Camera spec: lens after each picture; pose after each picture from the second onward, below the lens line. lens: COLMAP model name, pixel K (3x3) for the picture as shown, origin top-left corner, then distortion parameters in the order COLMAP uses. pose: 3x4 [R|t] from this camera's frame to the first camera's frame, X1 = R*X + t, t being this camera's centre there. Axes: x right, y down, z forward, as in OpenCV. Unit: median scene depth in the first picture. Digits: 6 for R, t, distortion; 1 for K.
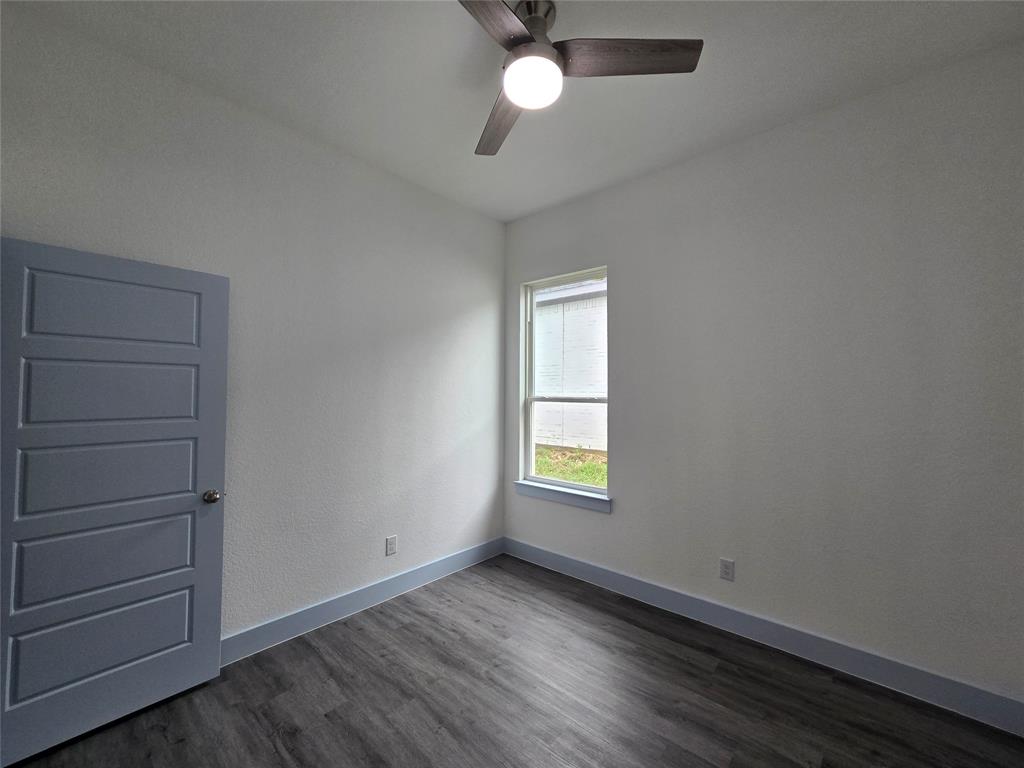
lens RADIAL K [[420.6, 0, 507.2], [0, 420.6, 383.9], [0, 0, 1]] dist [0.000907, 0.001334]
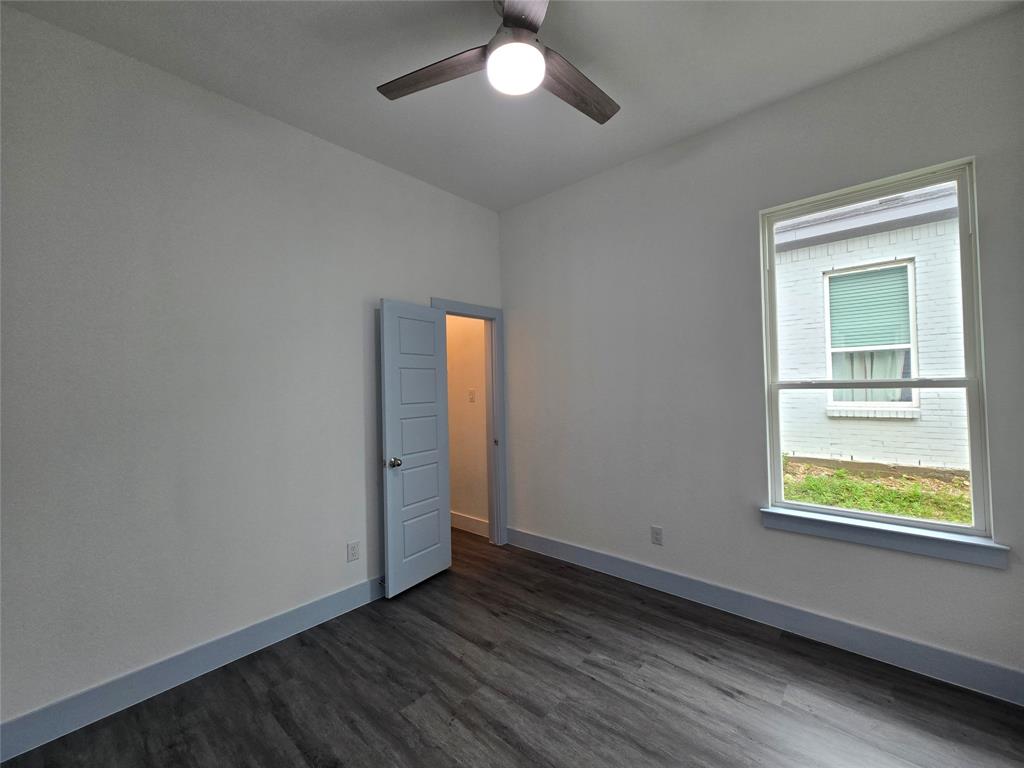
lens RADIAL K [[420.6, 0, 516.5], [0, 420.6, 380.5], [0, 0, 1]] dist [0.000907, 0.001334]
pose [[0.999005, -0.033956, 0.028902, -0.378895], [0.033466, 0.999291, 0.017240, -0.000317], [-0.029466, -0.016256, 0.999434, 0.334357]]
